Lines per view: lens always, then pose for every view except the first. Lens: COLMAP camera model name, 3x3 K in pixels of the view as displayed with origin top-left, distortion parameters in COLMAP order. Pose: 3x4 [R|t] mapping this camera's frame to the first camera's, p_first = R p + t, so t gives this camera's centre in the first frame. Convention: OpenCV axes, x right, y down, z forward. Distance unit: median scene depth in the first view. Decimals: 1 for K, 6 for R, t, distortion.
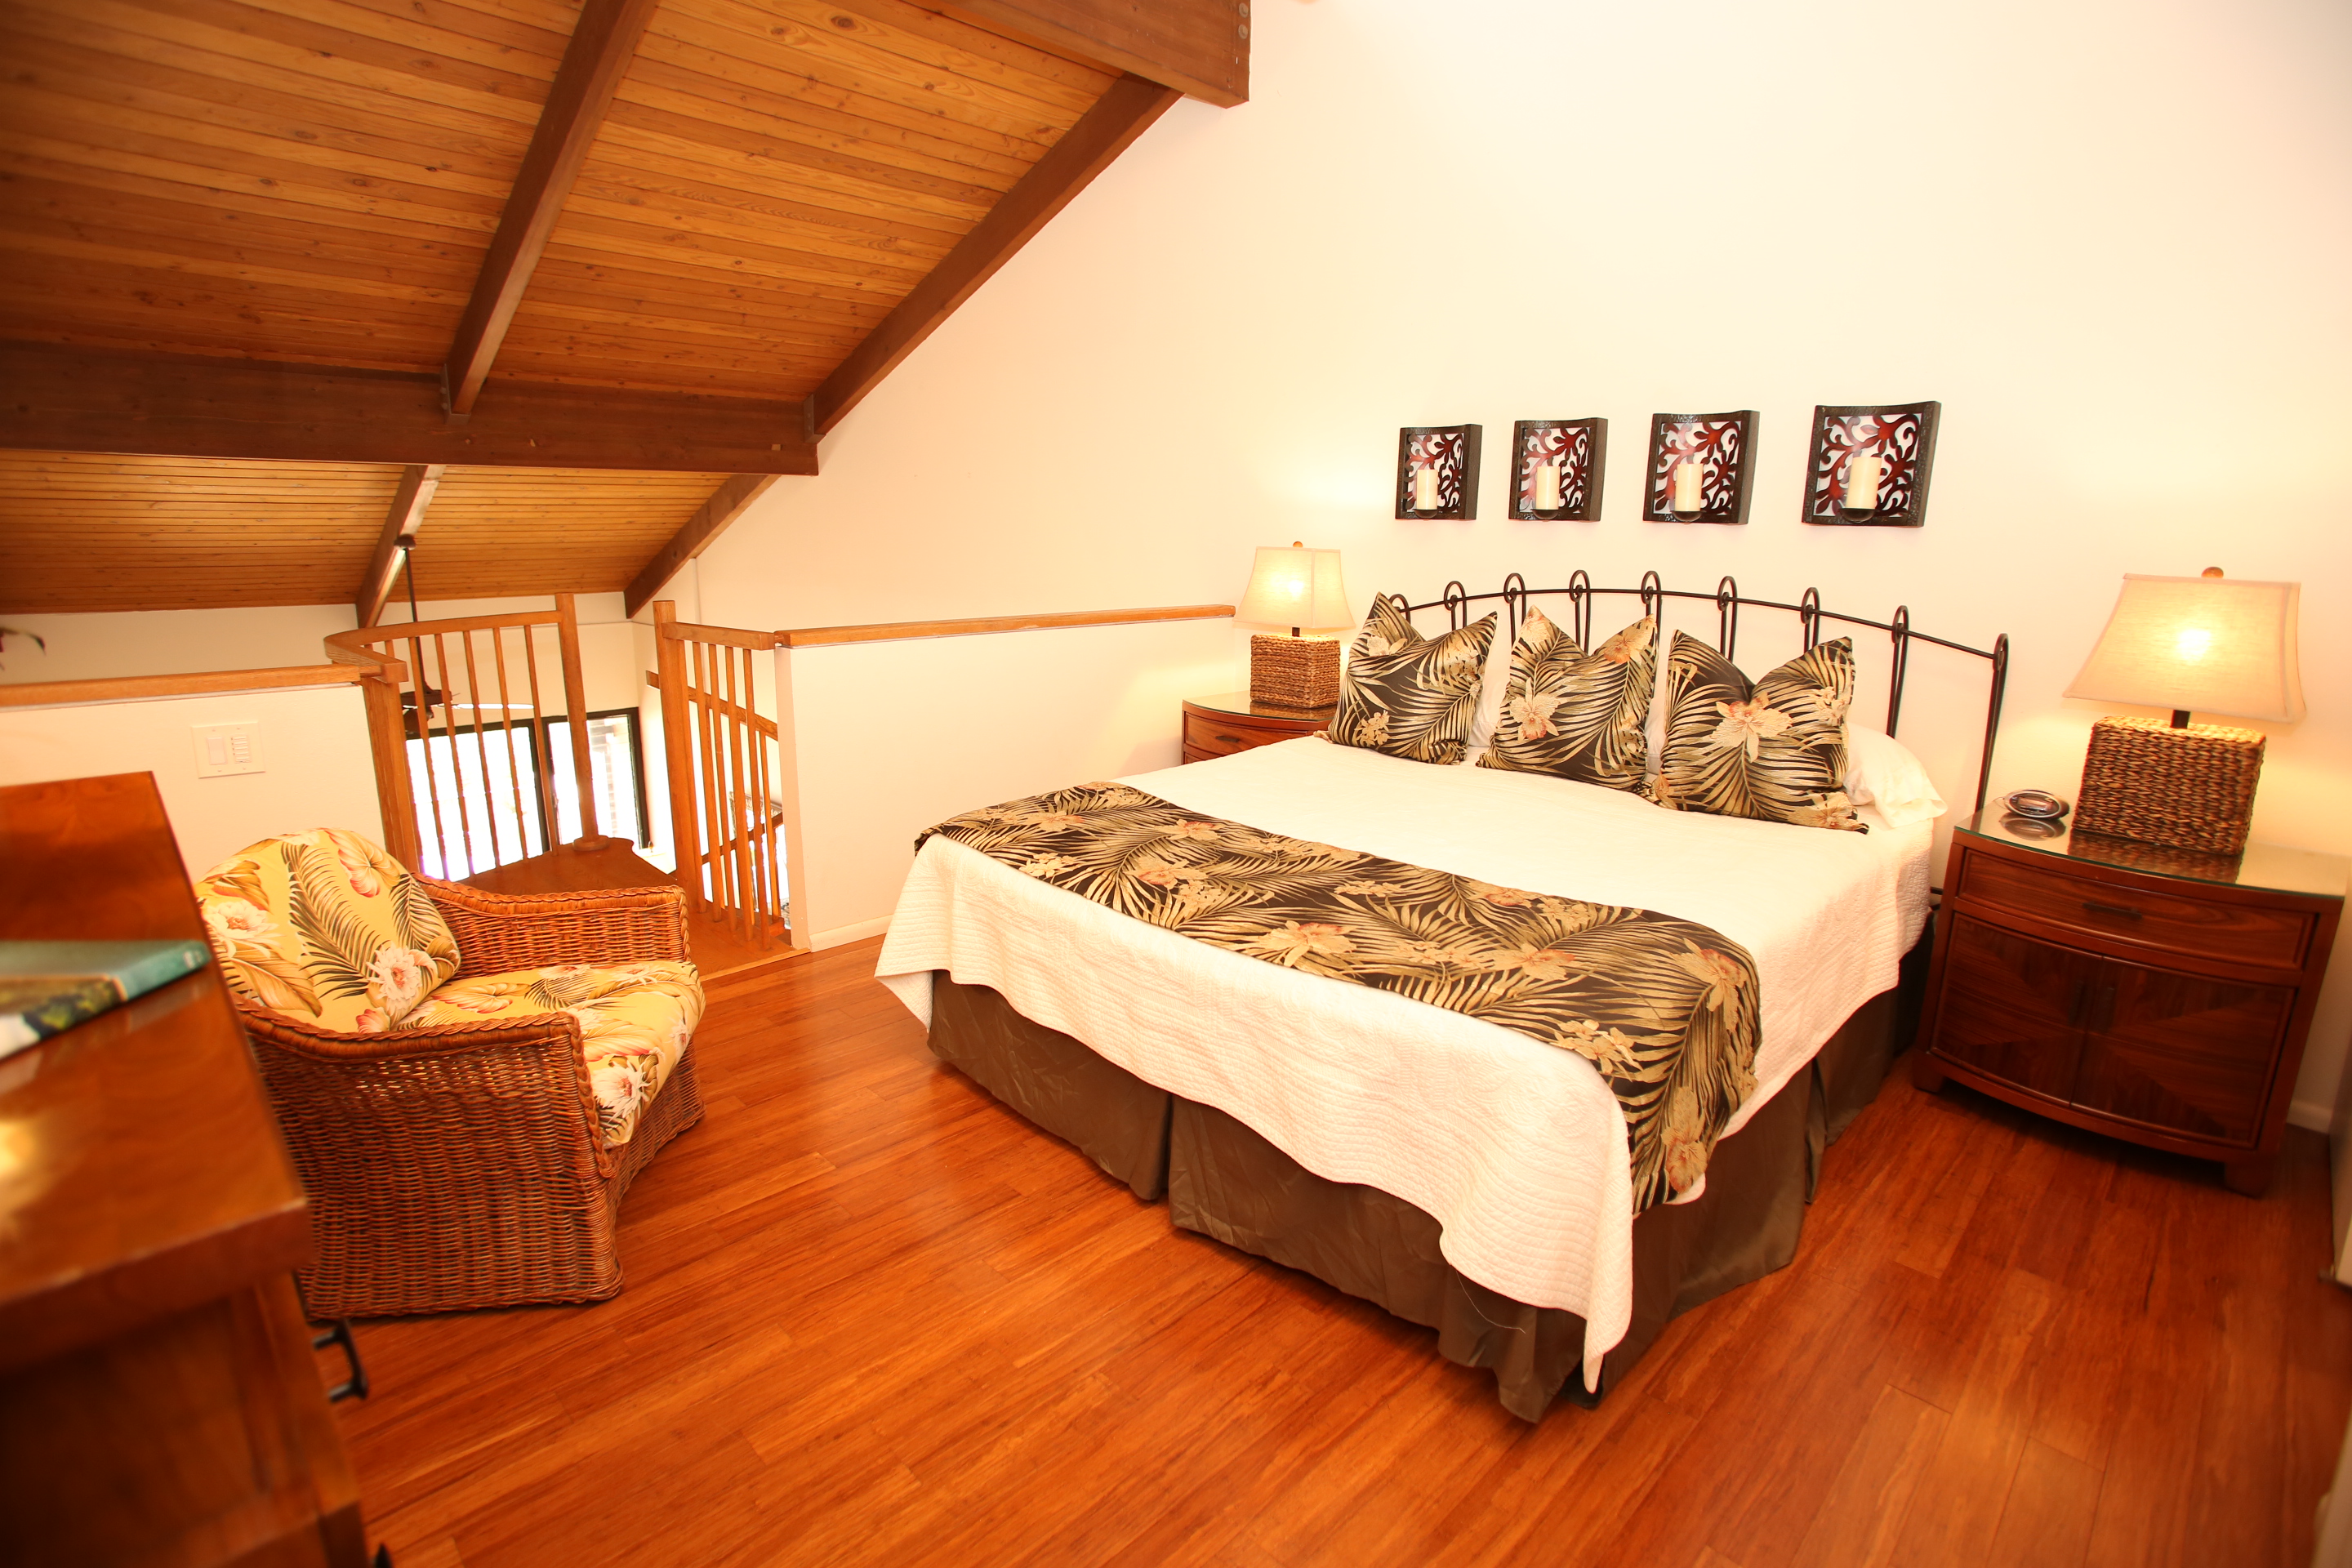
lens RADIAL K [[1201.1, 0, 1164.1], [0, 1201.1, 783.8], [0, 0, 1]] dist [0.000155, 0.000912]
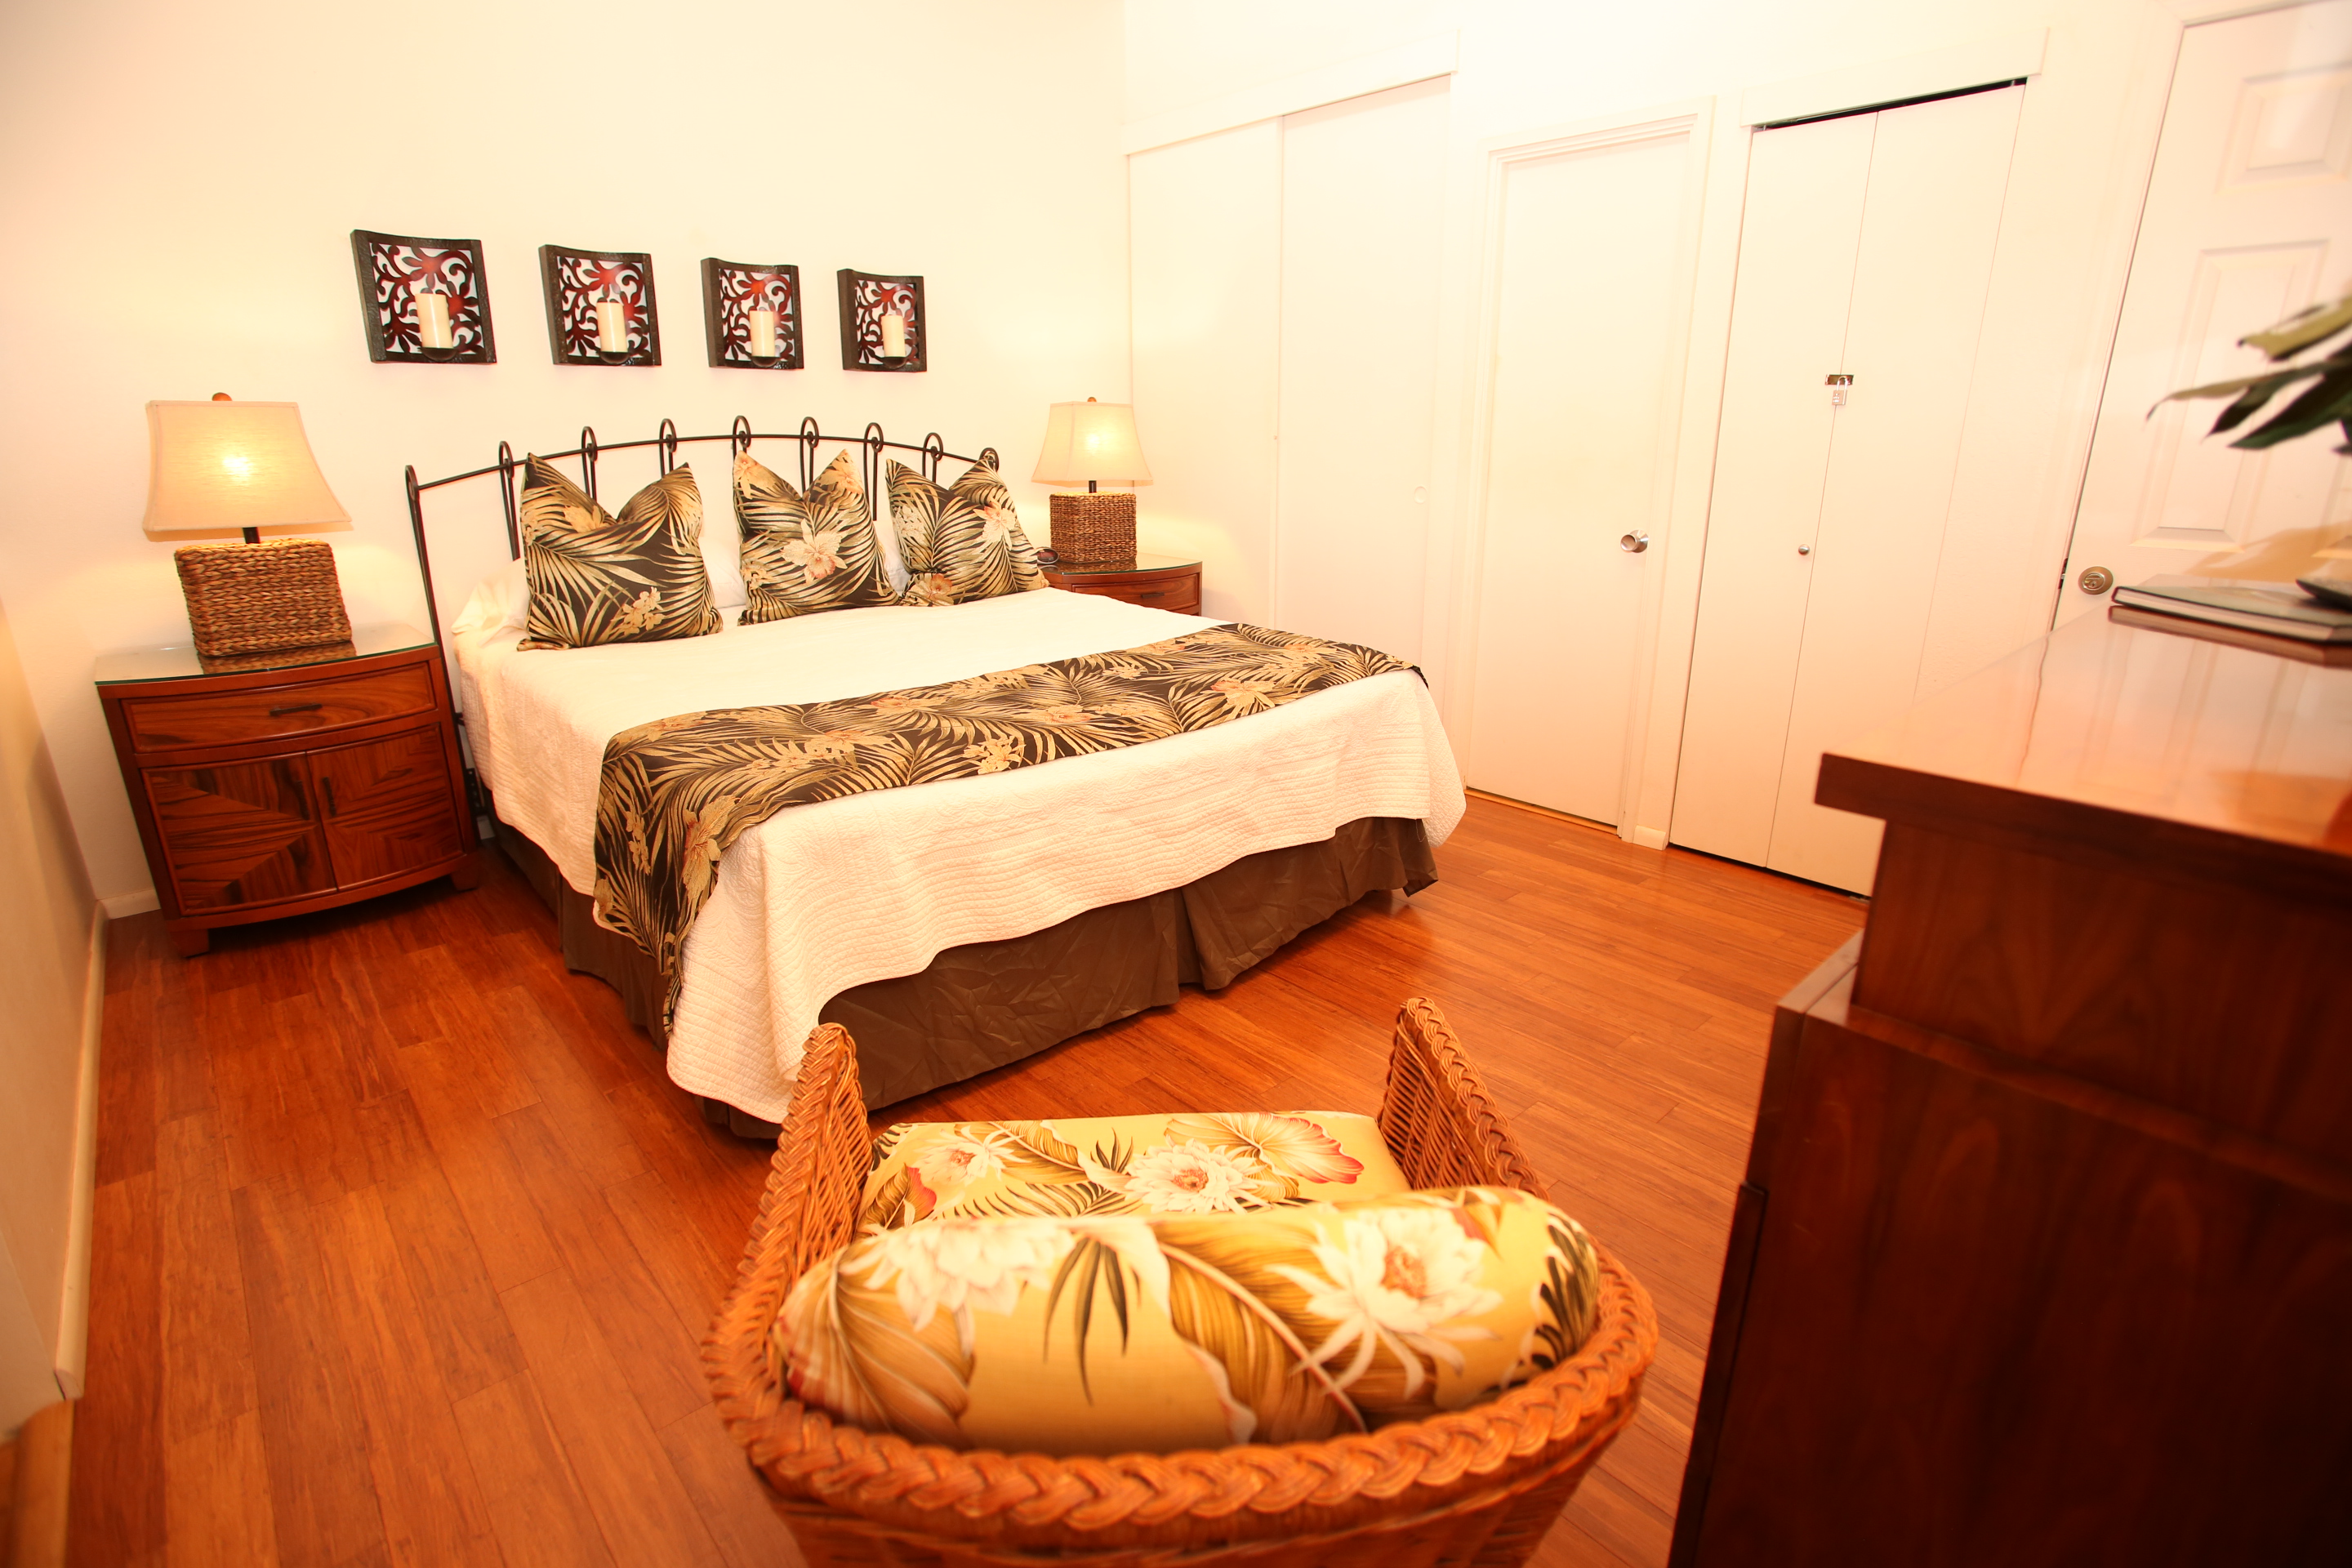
lens RADIAL K [[1201.1, 0, 1164.1], [0, 1201.1, 783.8], [0, 0, 1]] dist [0.000155, 0.000912]
pose [[0.034496, -0.300885, 0.953036, -0.840243], [0.228459, 0.930728, 0.285573, -0.117240], [-0.972942, 0.207879, 0.100846, 0.758429]]
